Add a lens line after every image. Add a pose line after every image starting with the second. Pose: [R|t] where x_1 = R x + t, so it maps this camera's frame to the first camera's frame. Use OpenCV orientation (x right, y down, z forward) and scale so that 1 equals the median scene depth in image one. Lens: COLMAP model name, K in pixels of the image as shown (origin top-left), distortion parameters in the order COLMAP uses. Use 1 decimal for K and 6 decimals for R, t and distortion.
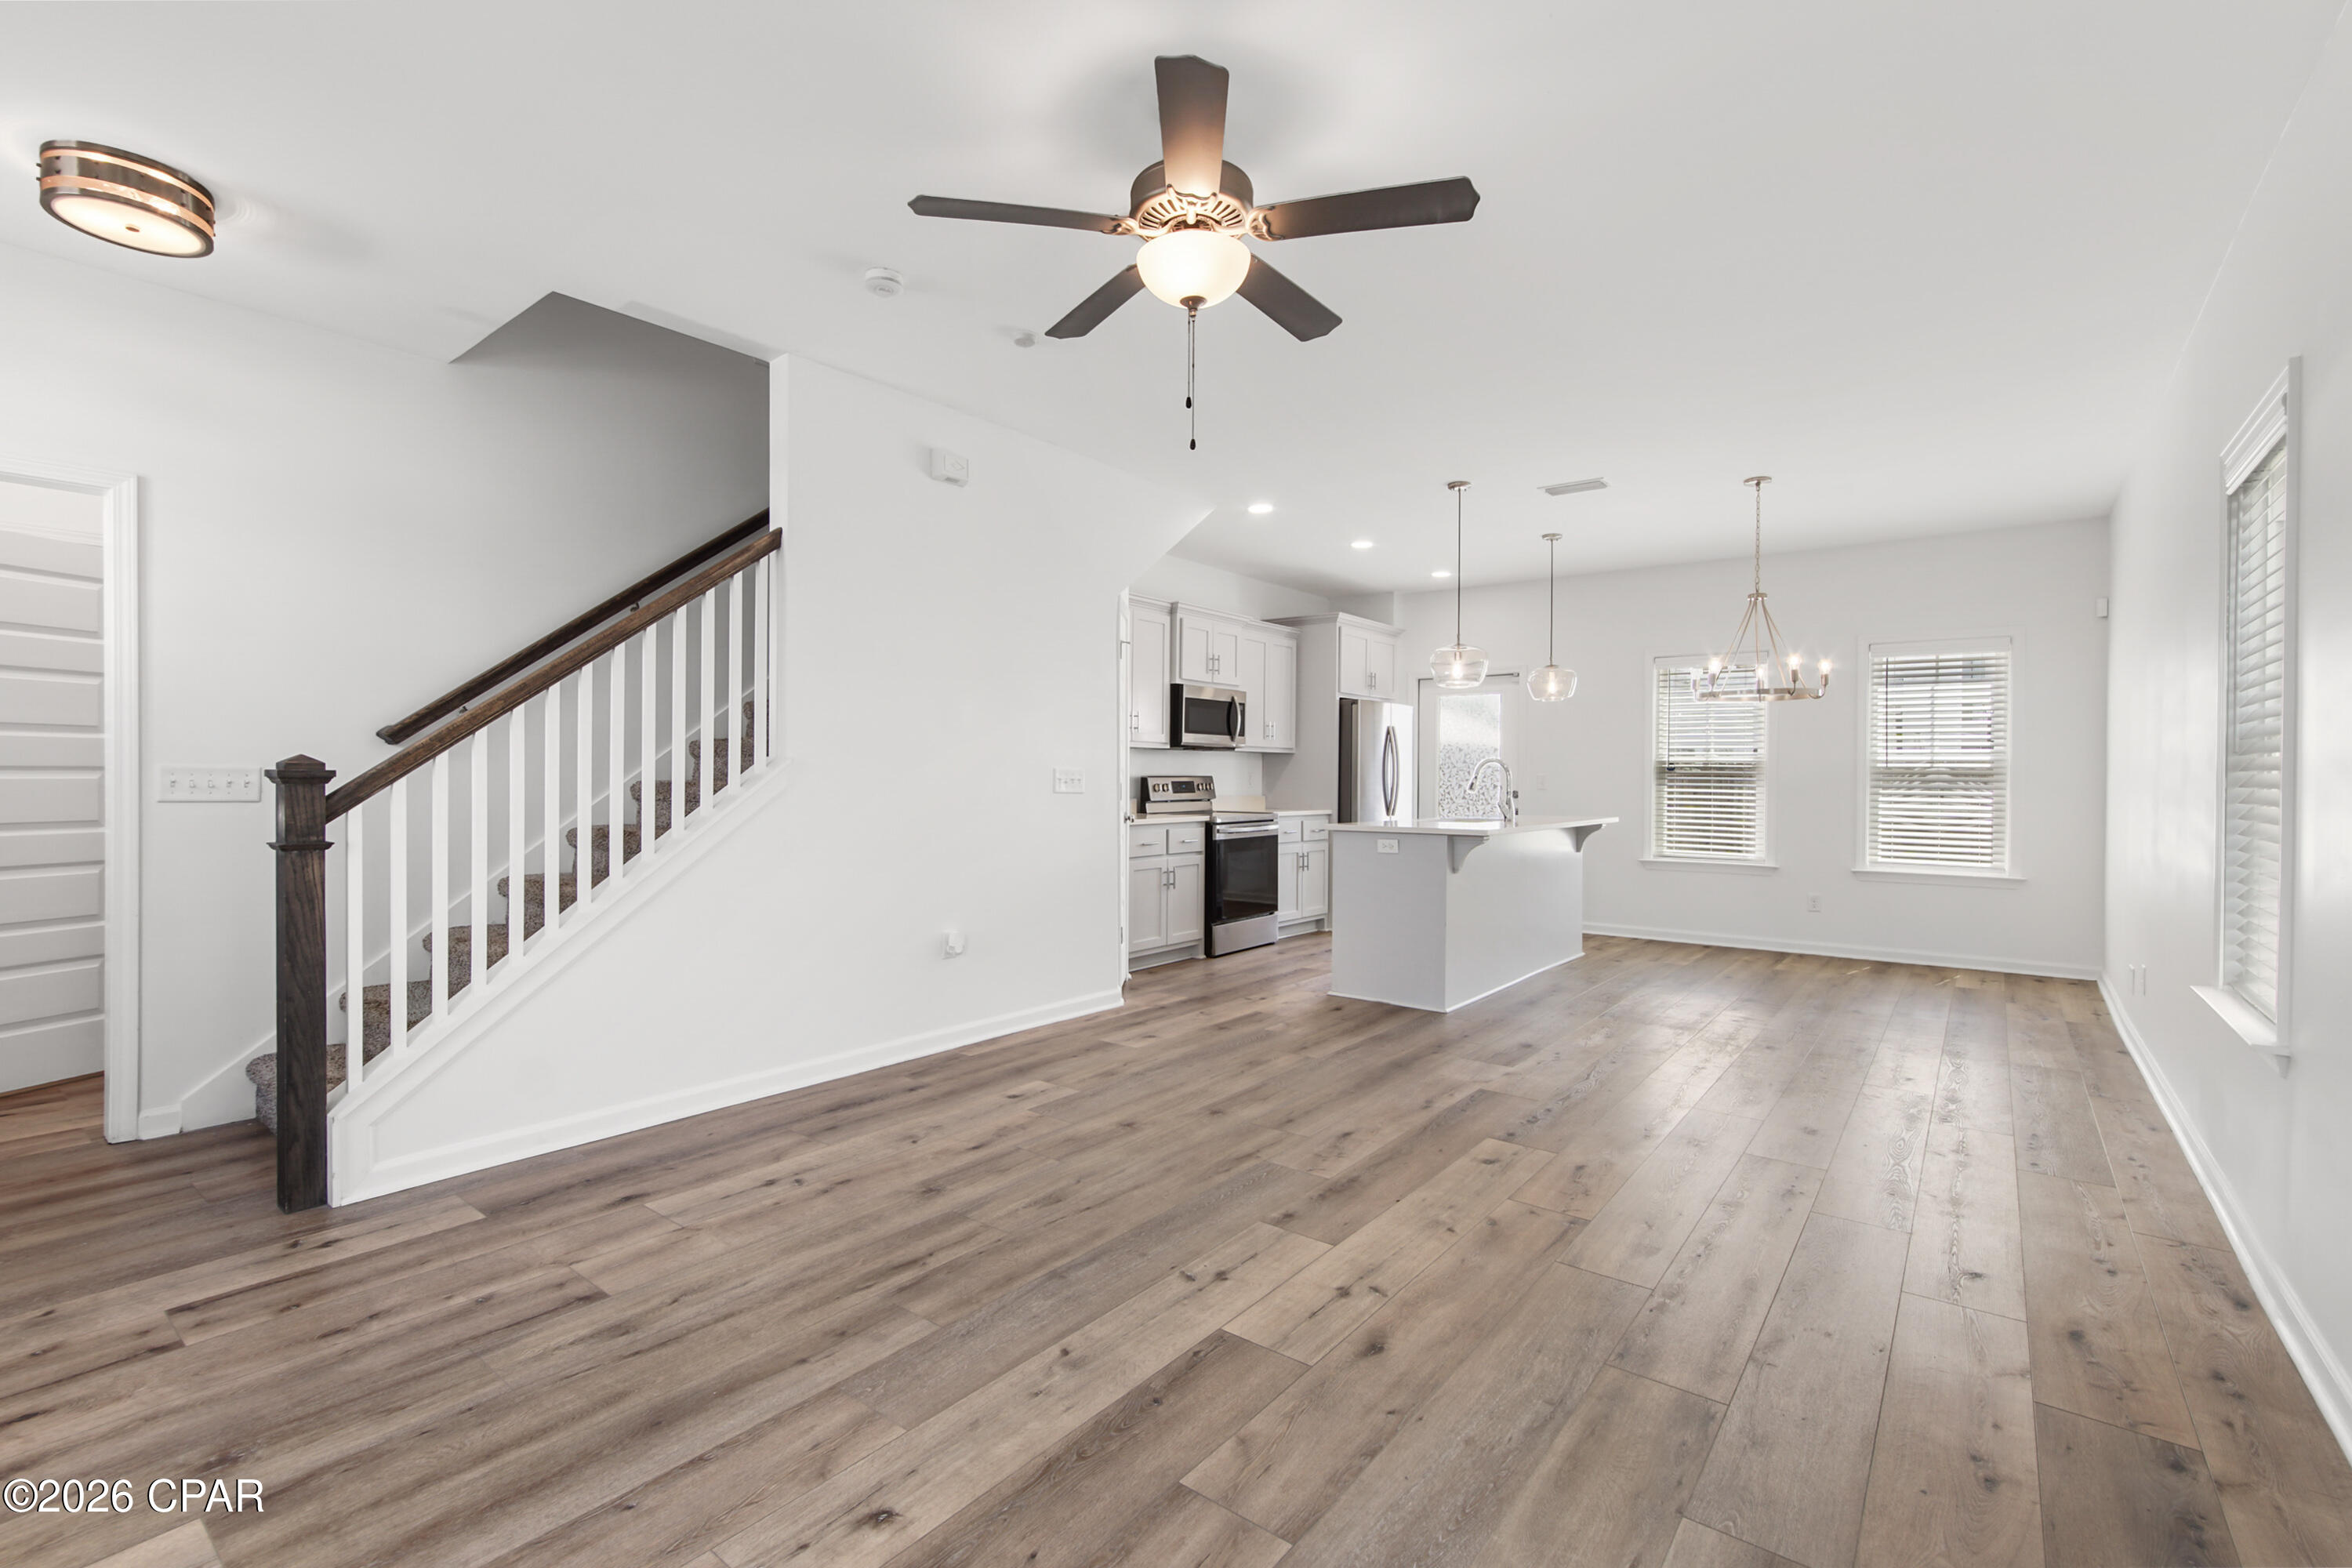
lens RADIAL K [[1056.0, 0, 1160.4], [0, 1056.0, 786.3], [0, 0, 1]] dist [-0.014737, 0.008458]
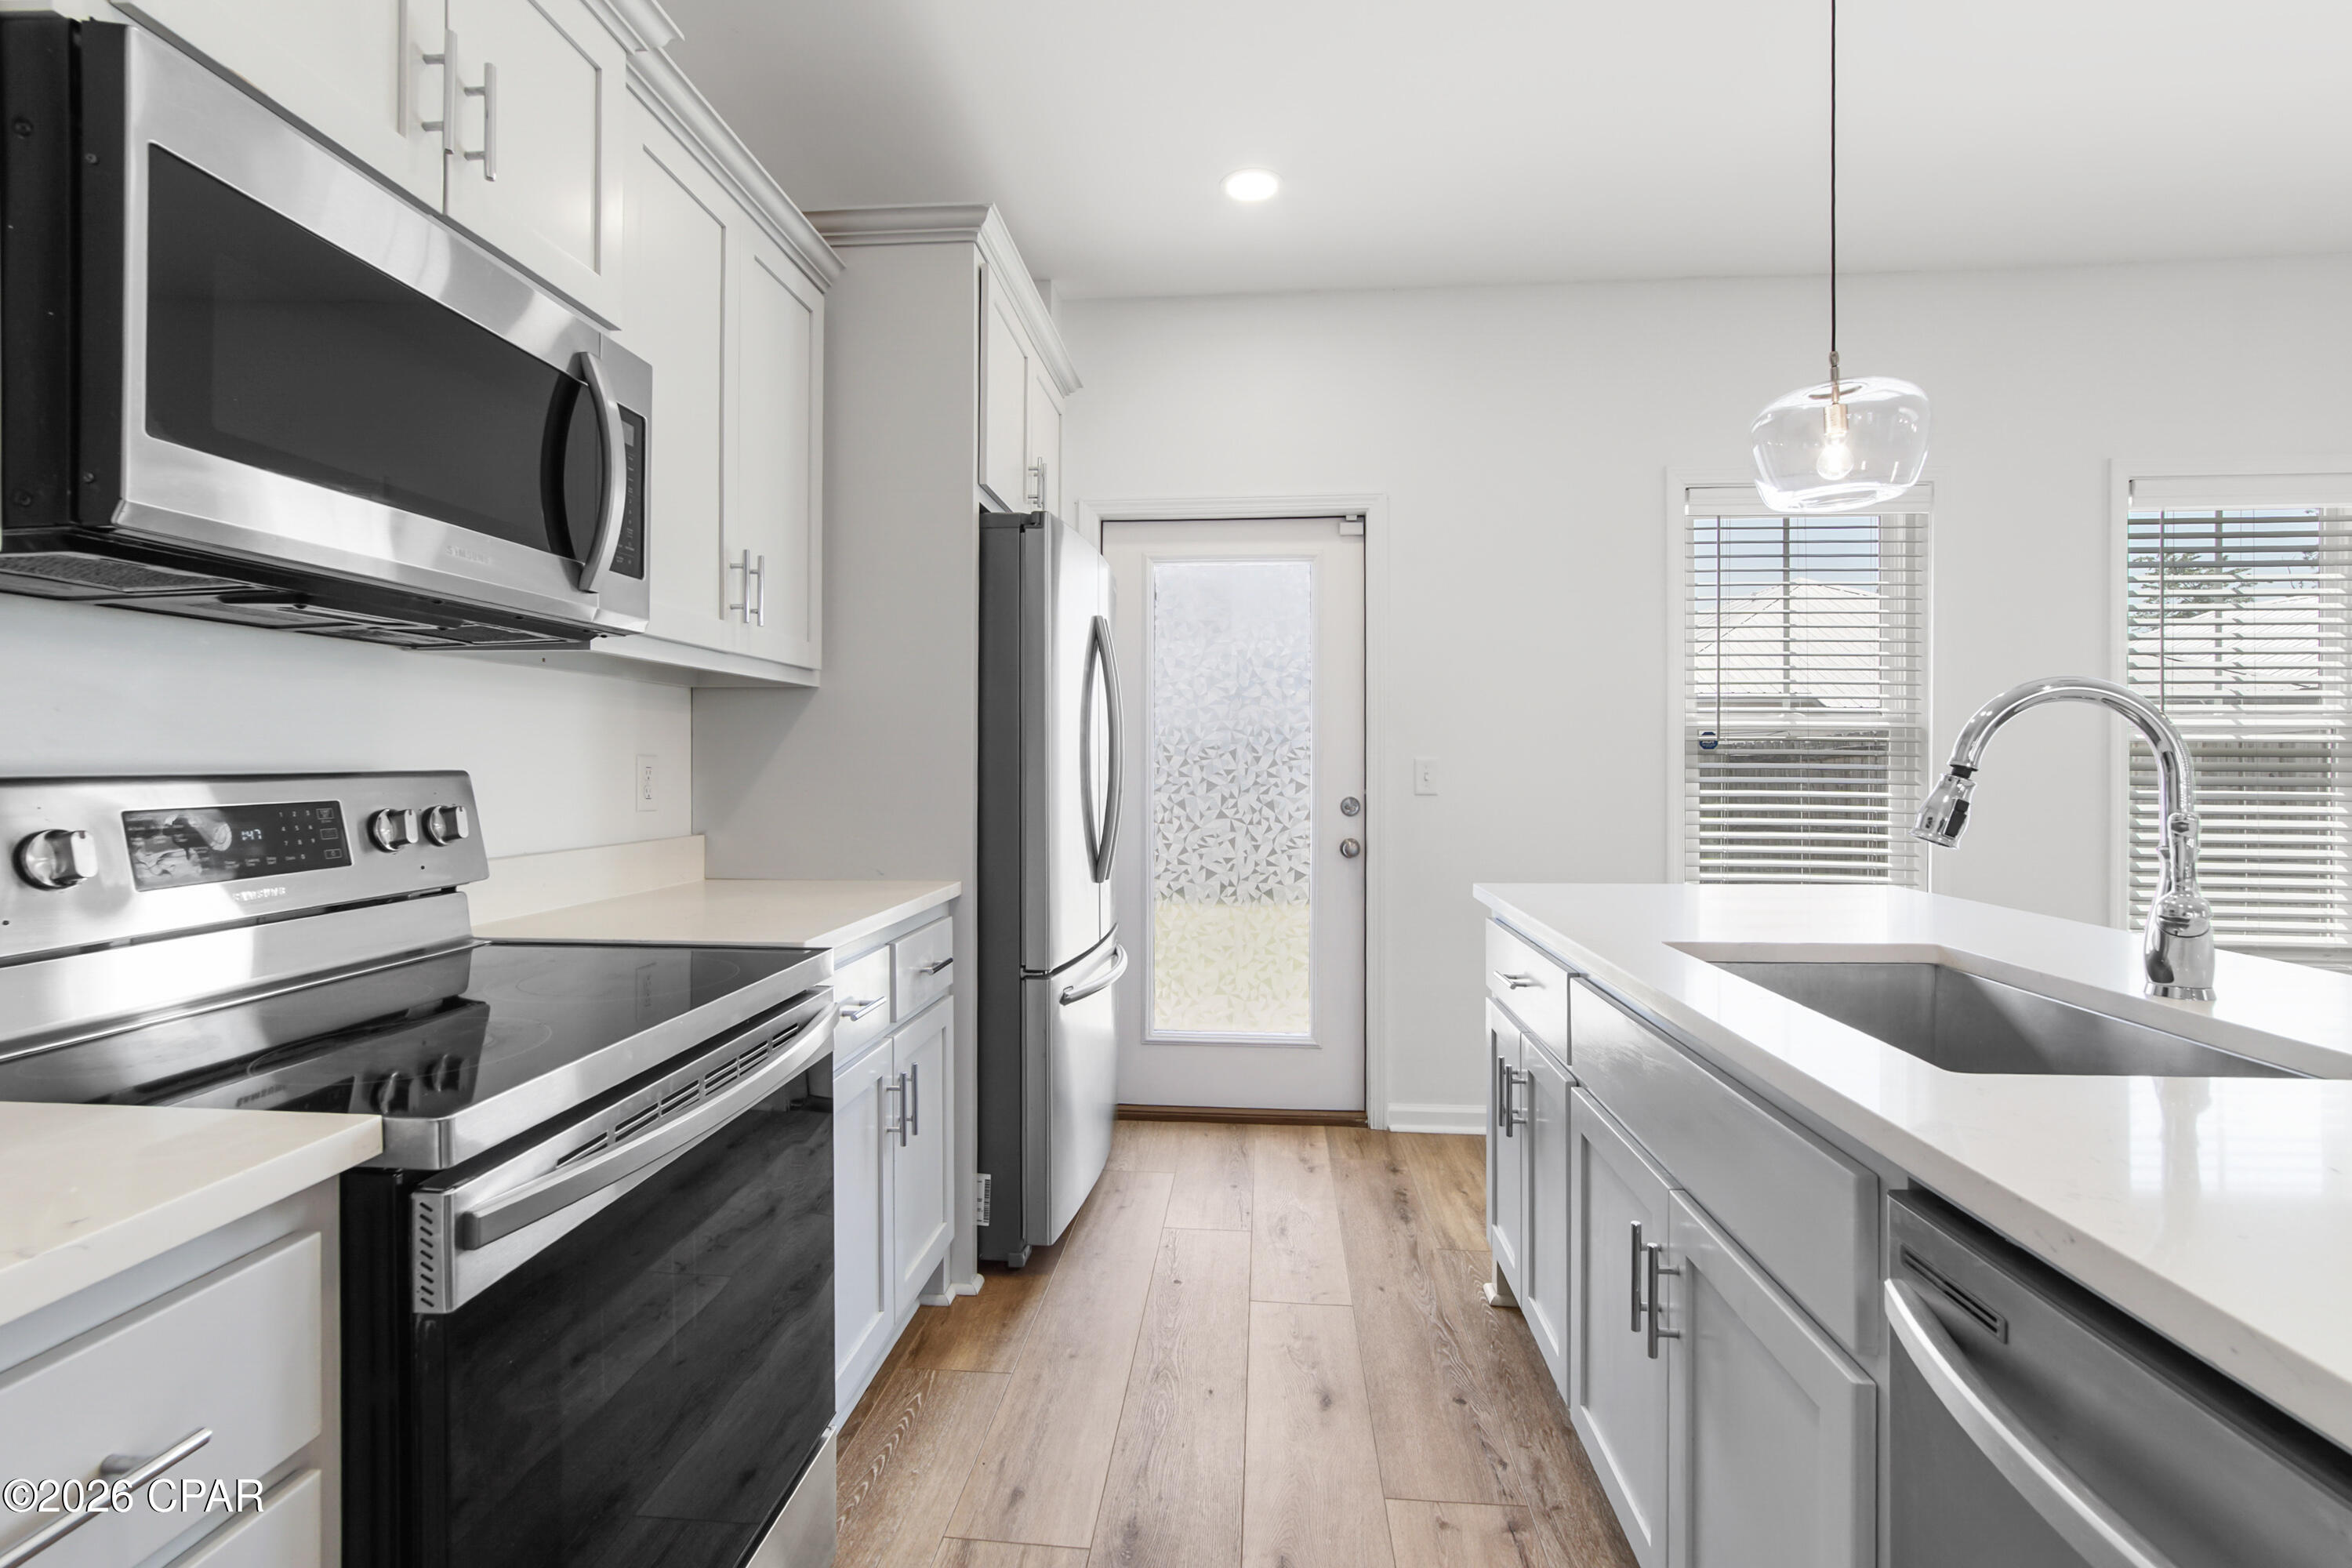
lens RADIAL K [[1088.1, 0, 1181.1], [0, 1088.1, 774.8], [0, 0, 1]] dist [-0.001178, 0.000036]
pose [[0.830531, -0.010705, 0.556870, 0.091686], [0.008320, 0.999942, 0.006813, -0.018125], [-0.556910, -0.001025, 0.830572, 1.462161]]
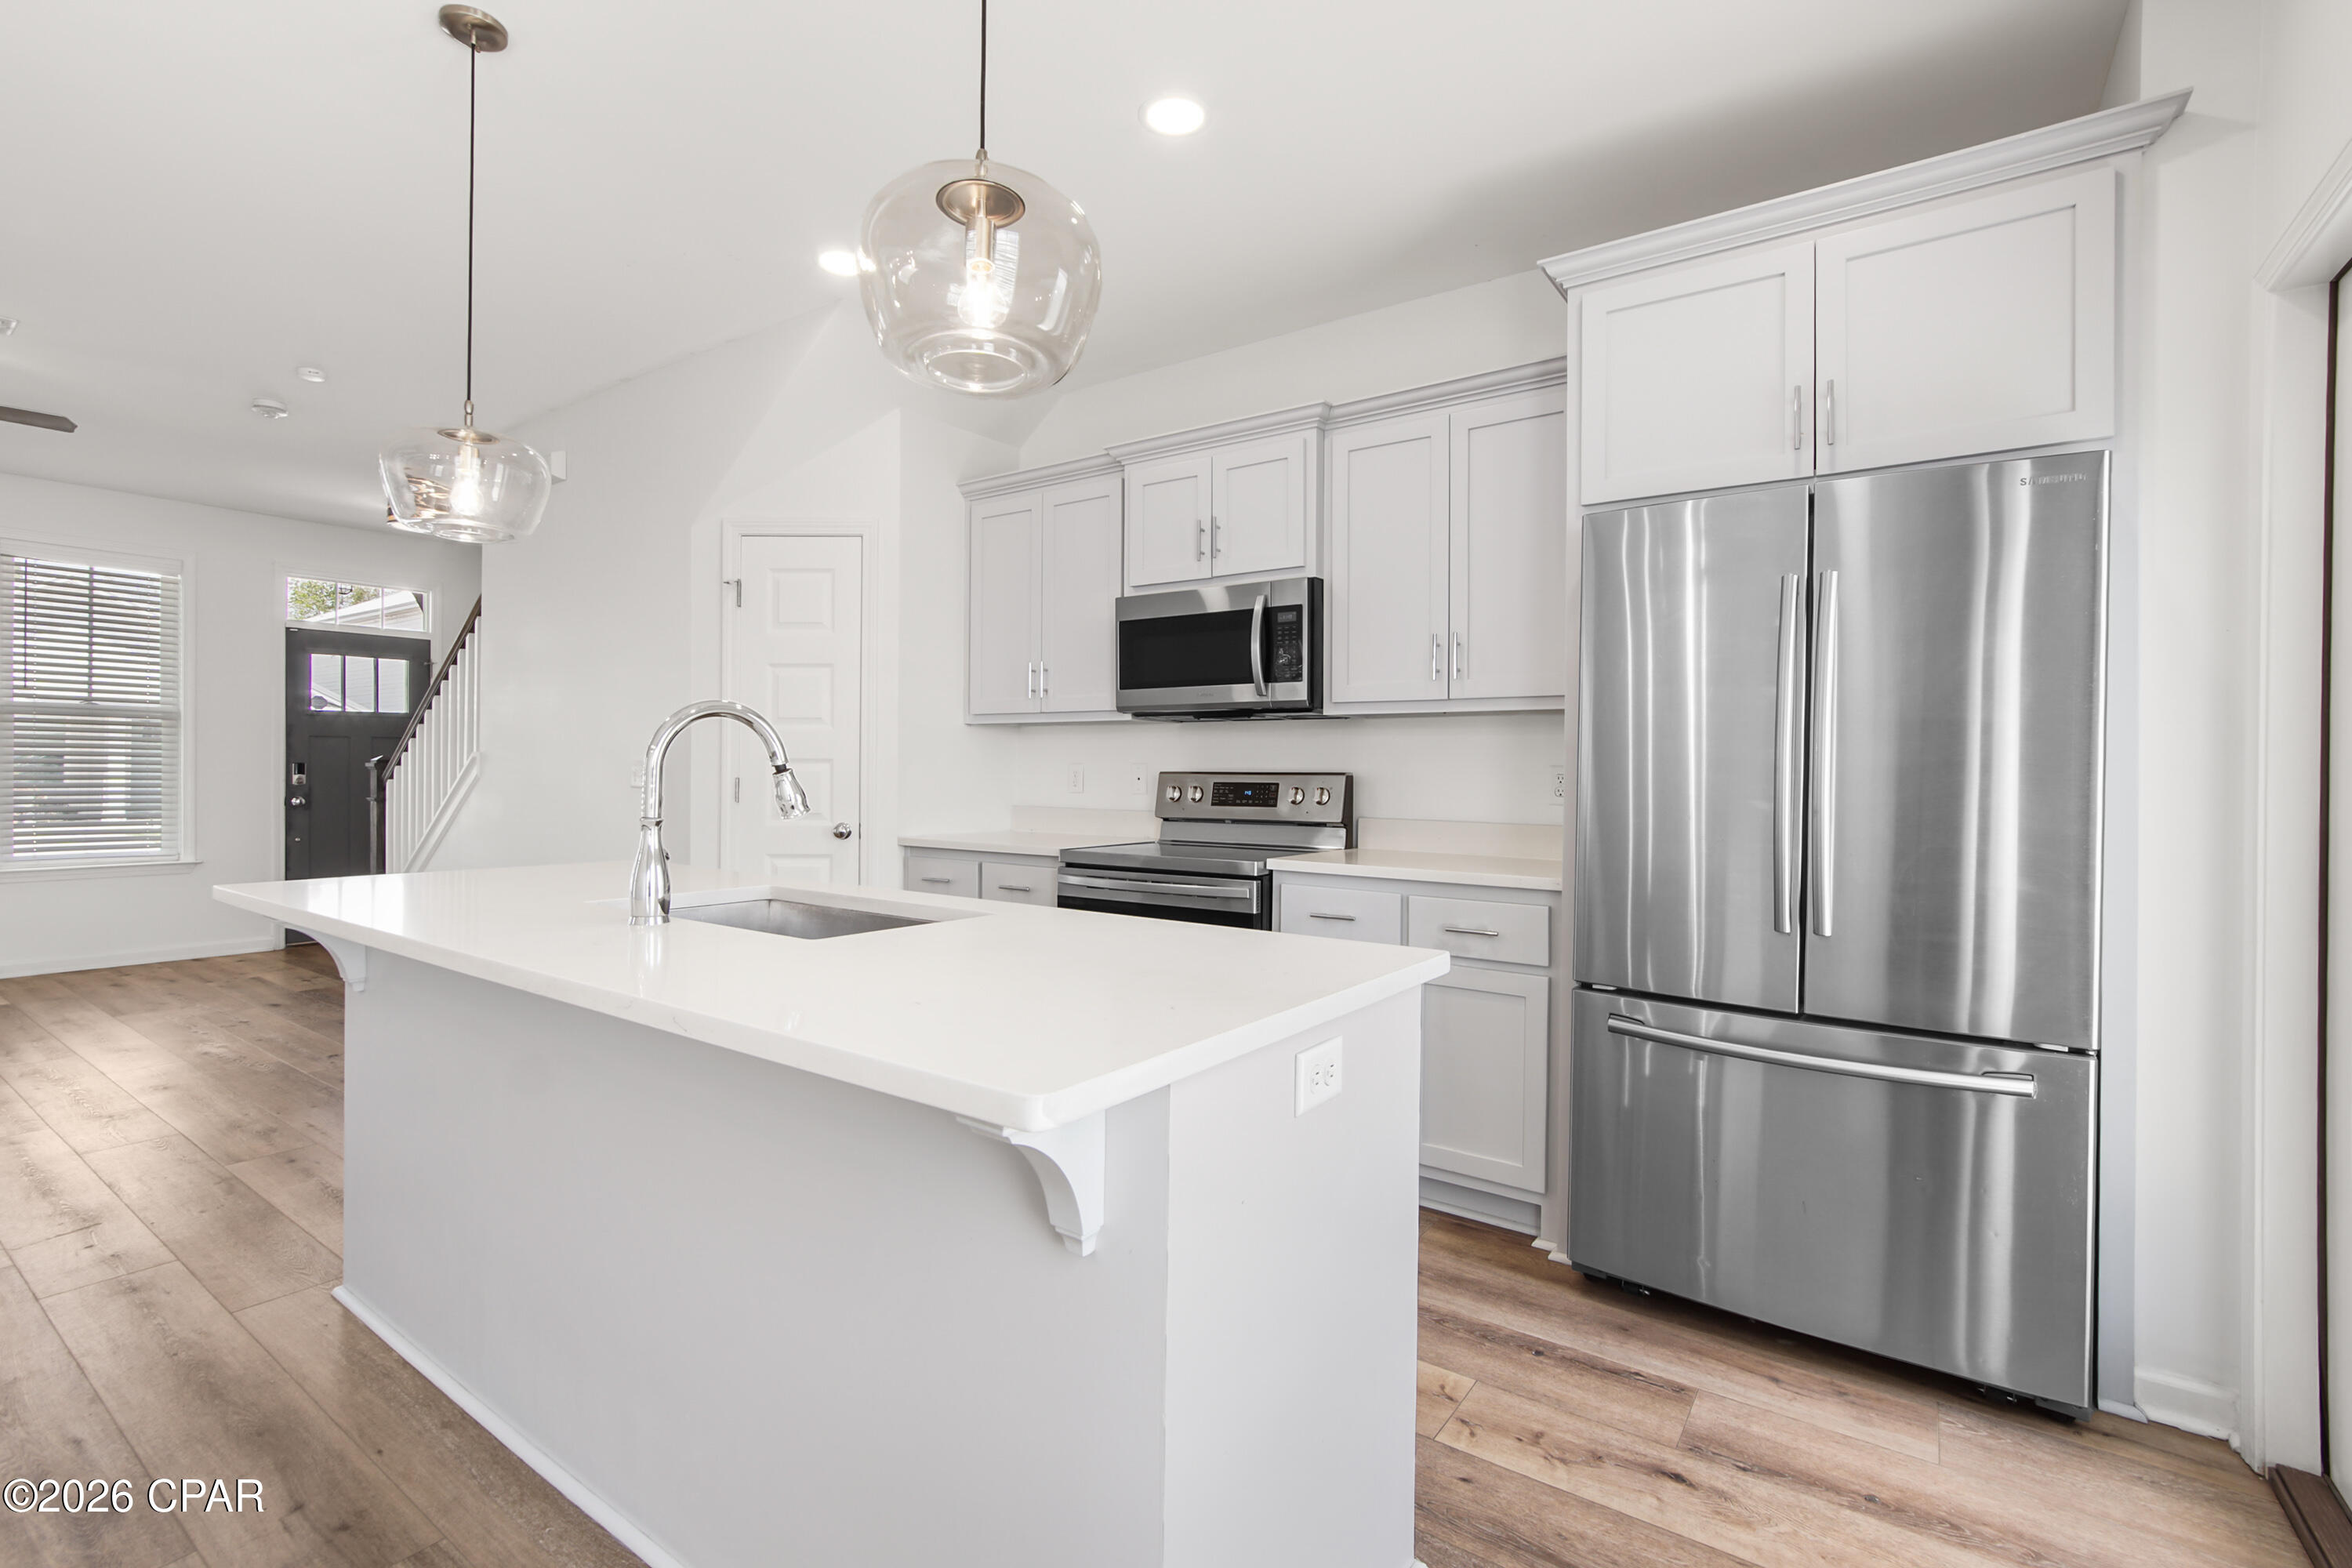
lens RADIAL K [[1061.4, 0, 1169.5], [0, 1061.4, 766.5], [0, 0, 1]] dist [-0.023144, 0.010161]
pose [[0.047486, -0.008900, -0.998832, 0.976595], [-0.018769, 0.999776, -0.009801, -0.012836], [0.998696, 0.019213, 0.047308, 1.769369]]
